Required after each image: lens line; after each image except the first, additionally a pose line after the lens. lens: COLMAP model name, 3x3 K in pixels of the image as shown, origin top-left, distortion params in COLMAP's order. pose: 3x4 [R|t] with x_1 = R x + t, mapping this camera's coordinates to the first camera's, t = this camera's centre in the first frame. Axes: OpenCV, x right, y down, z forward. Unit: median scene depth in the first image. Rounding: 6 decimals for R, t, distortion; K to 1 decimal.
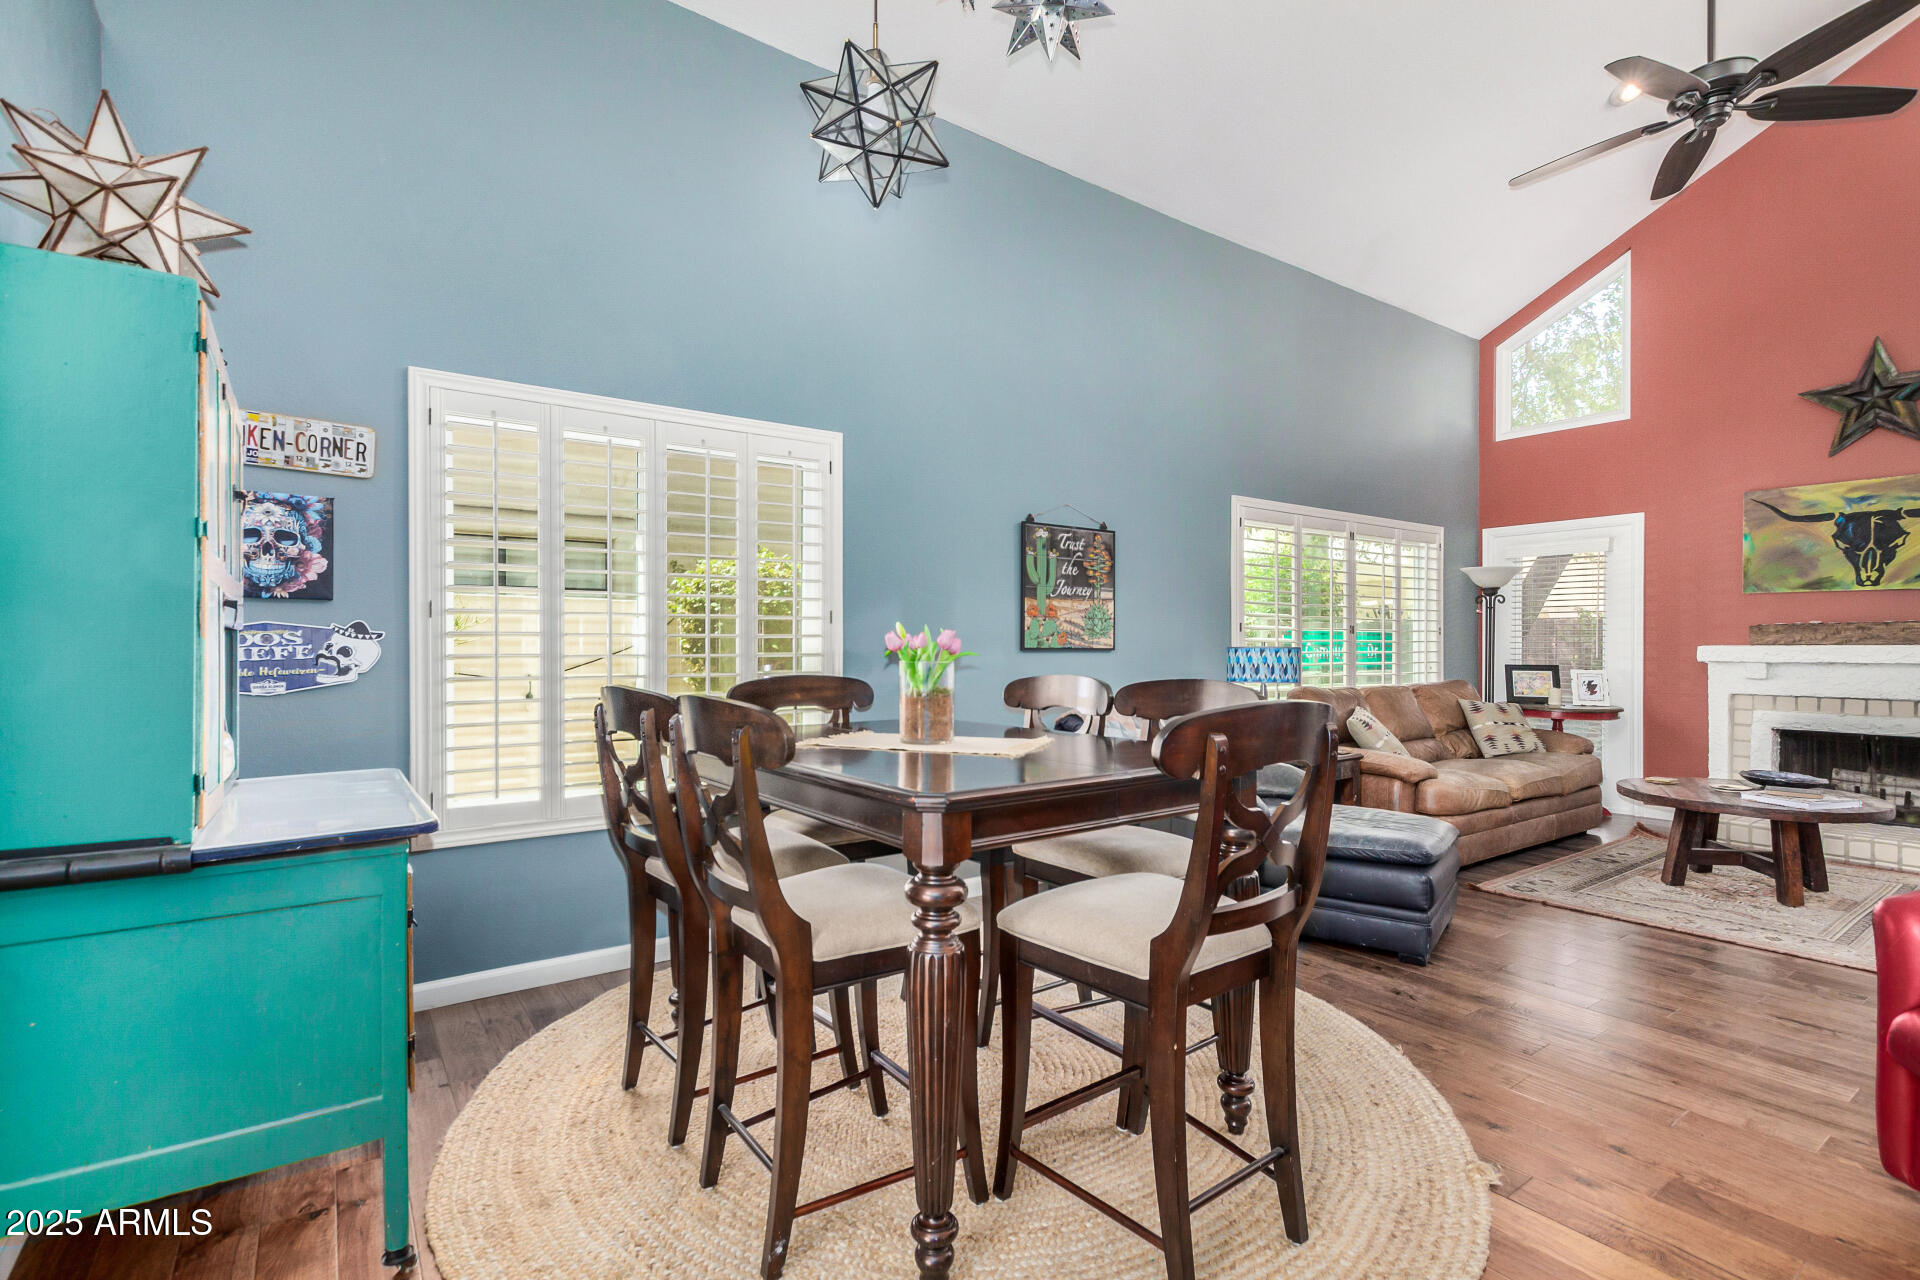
lens RADIAL K [[889.4, 0, 965.3], [0, 889.4, 645.0], [0, 0, 1]] dist [0.013277, -0.005220]
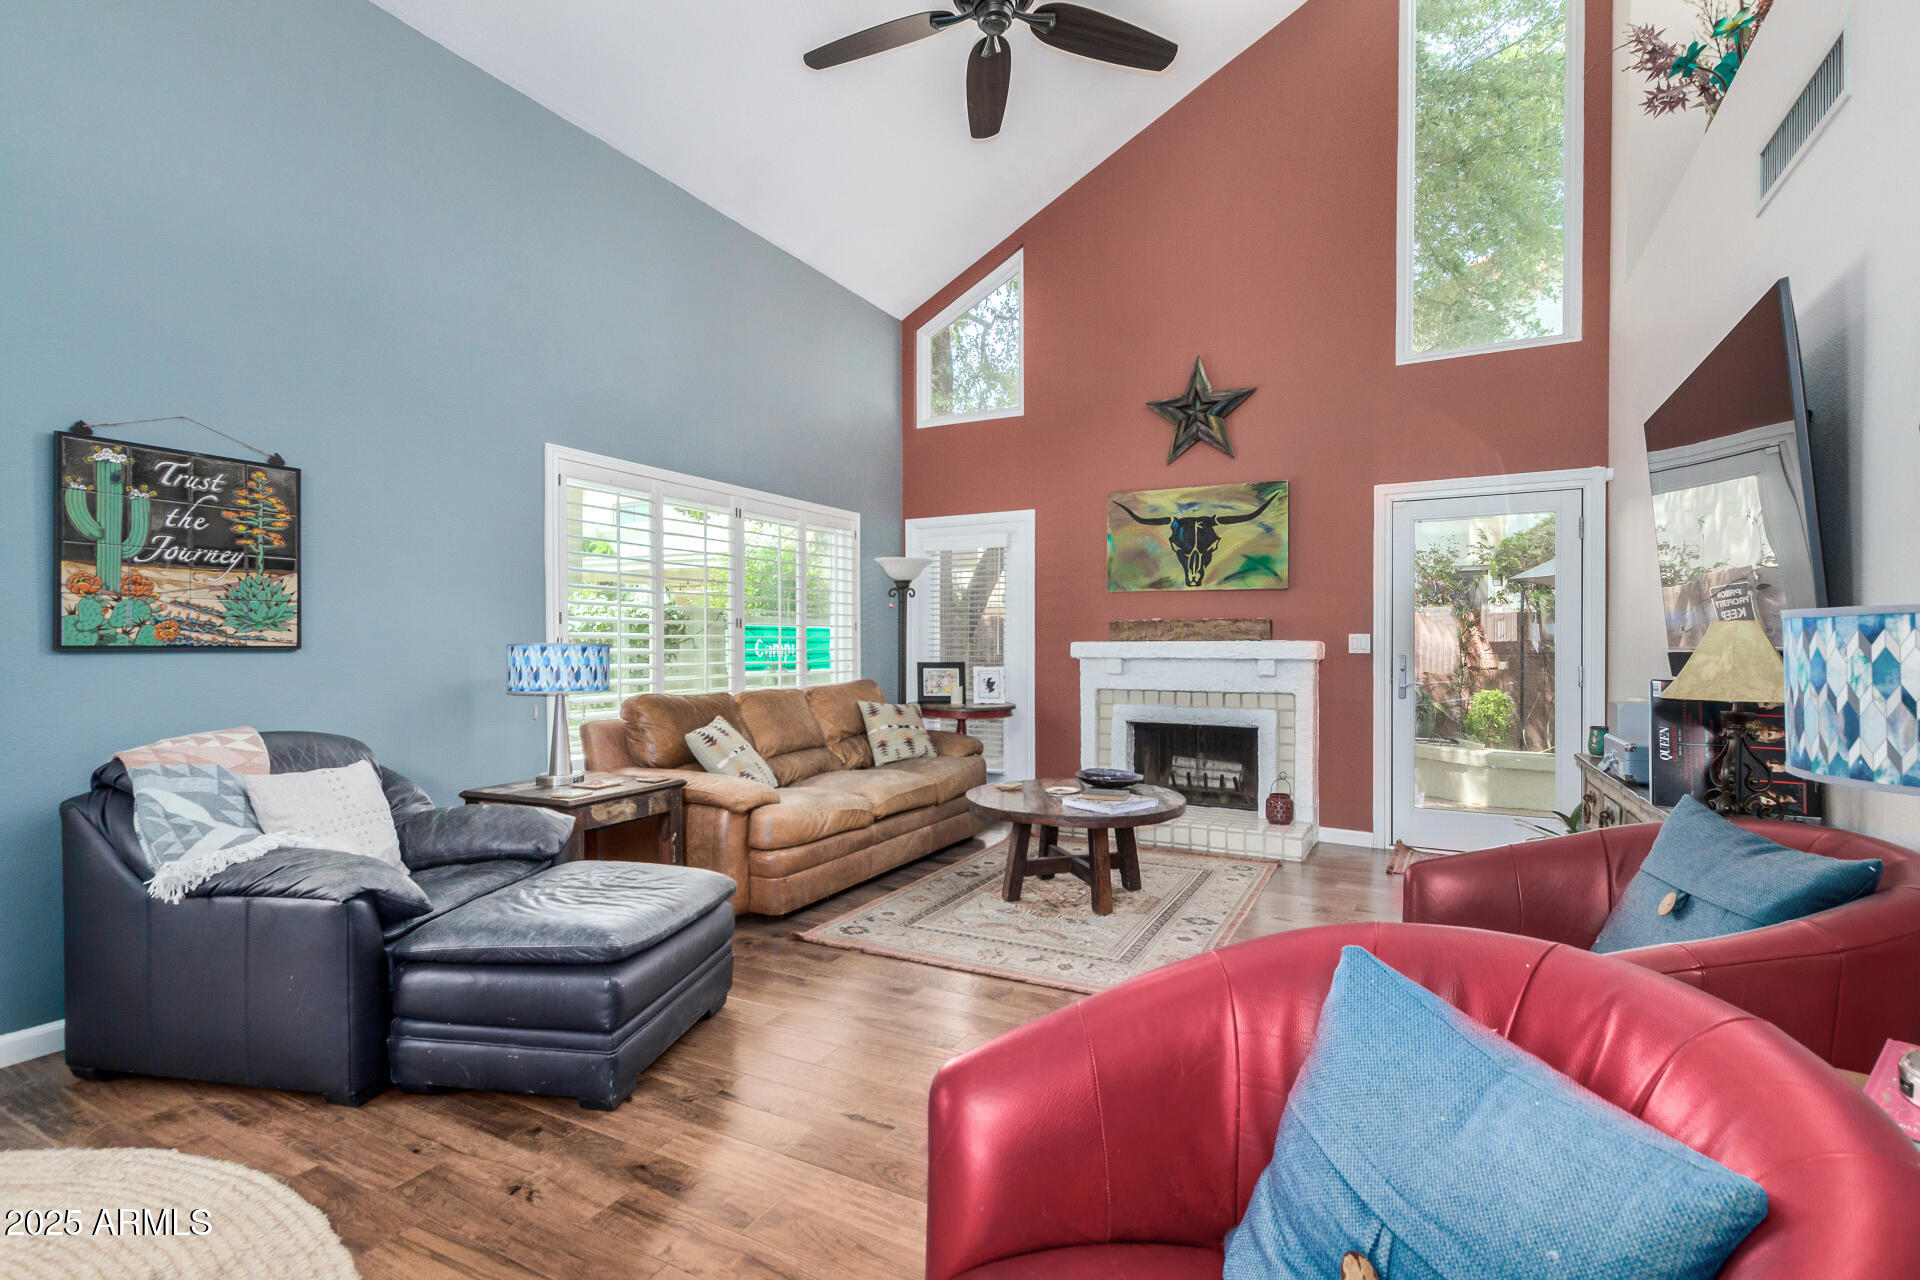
lens RADIAL K [[889.4, 0, 957.8], [0, 889.4, 641.1], [0, 0, 1]] dist [0.013277, -0.005220]
pose [[0.895389, -0.000645, 0.445285, 0.276058], [0.002036, 0.999994, -0.002646, 0.002264], [-0.445280, 0.003276, 0.895385, 0.167563]]
